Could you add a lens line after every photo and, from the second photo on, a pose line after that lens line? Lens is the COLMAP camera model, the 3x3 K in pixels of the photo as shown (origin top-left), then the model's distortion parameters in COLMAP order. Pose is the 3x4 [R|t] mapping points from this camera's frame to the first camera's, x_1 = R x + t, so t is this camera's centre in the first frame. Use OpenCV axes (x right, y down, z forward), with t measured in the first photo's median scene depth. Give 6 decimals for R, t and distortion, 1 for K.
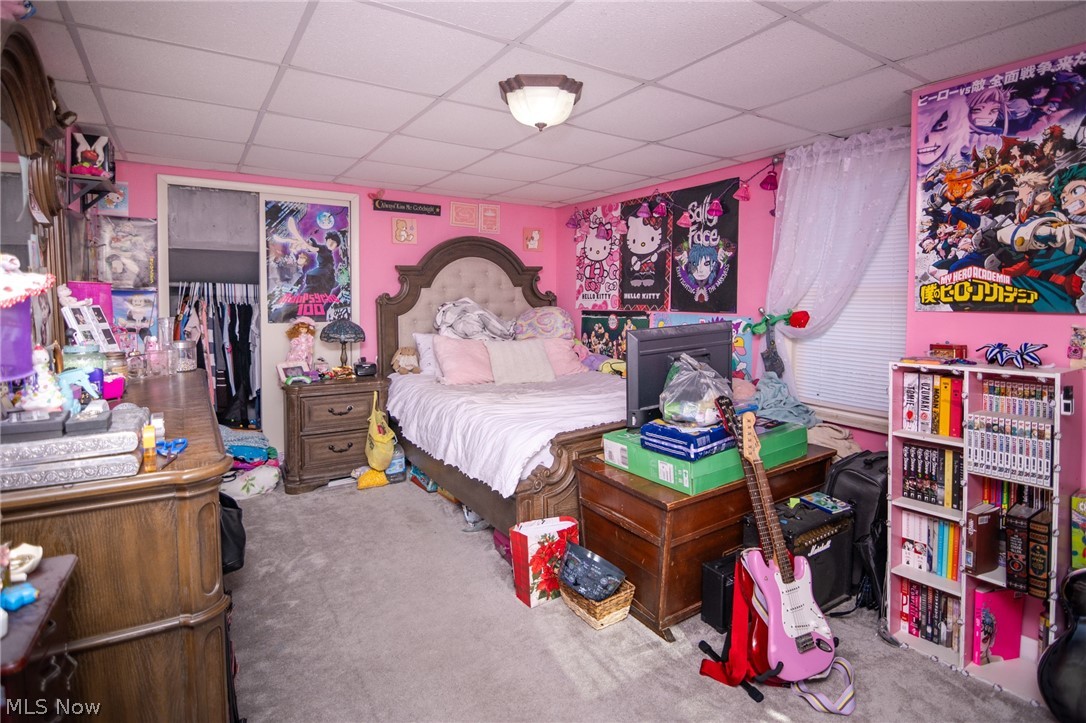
lens RADIAL K [[558.8, 0, 545.8], [0, 558.8, 322.2], [0, 0, 1]] dist [-0.008246, -0.010076]
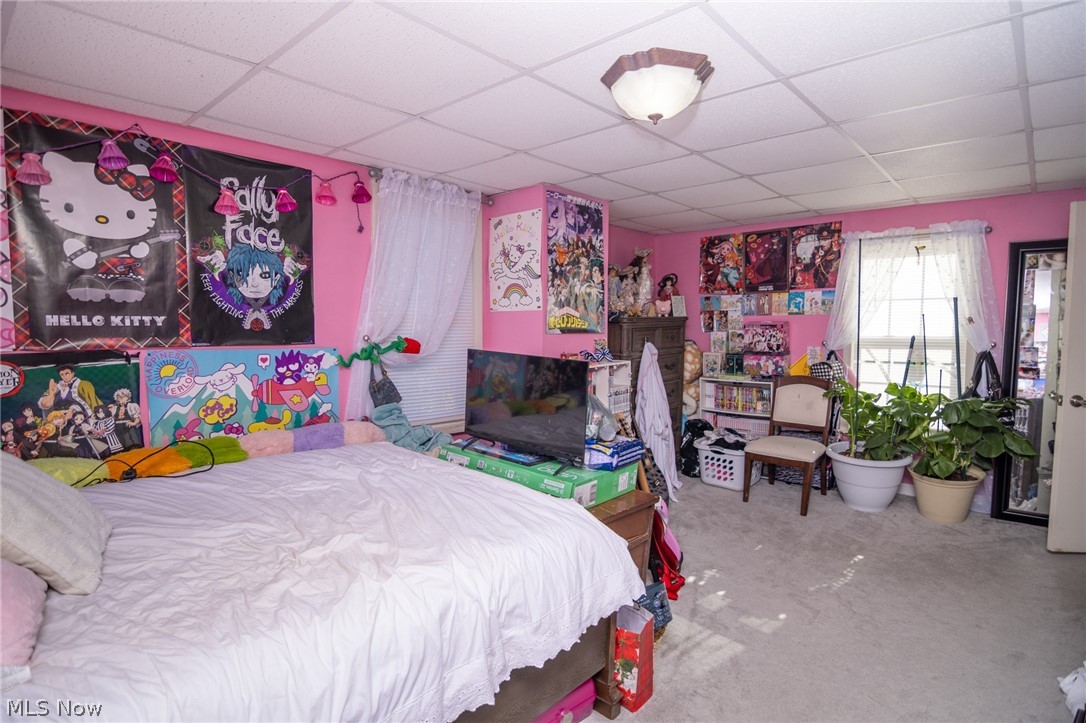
lens RADIAL K [[558.8, 0, 541.7], [0, 558.8, 359.4], [0, 0, 1]] dist [-0.008246, -0.010076]
pose [[-0.250422, -0.064785, 0.965967, -0.488869], [0.035944, 0.996448, 0.076148, -0.041341], [-0.967469, 0.053790, -0.247204, 0.857326]]
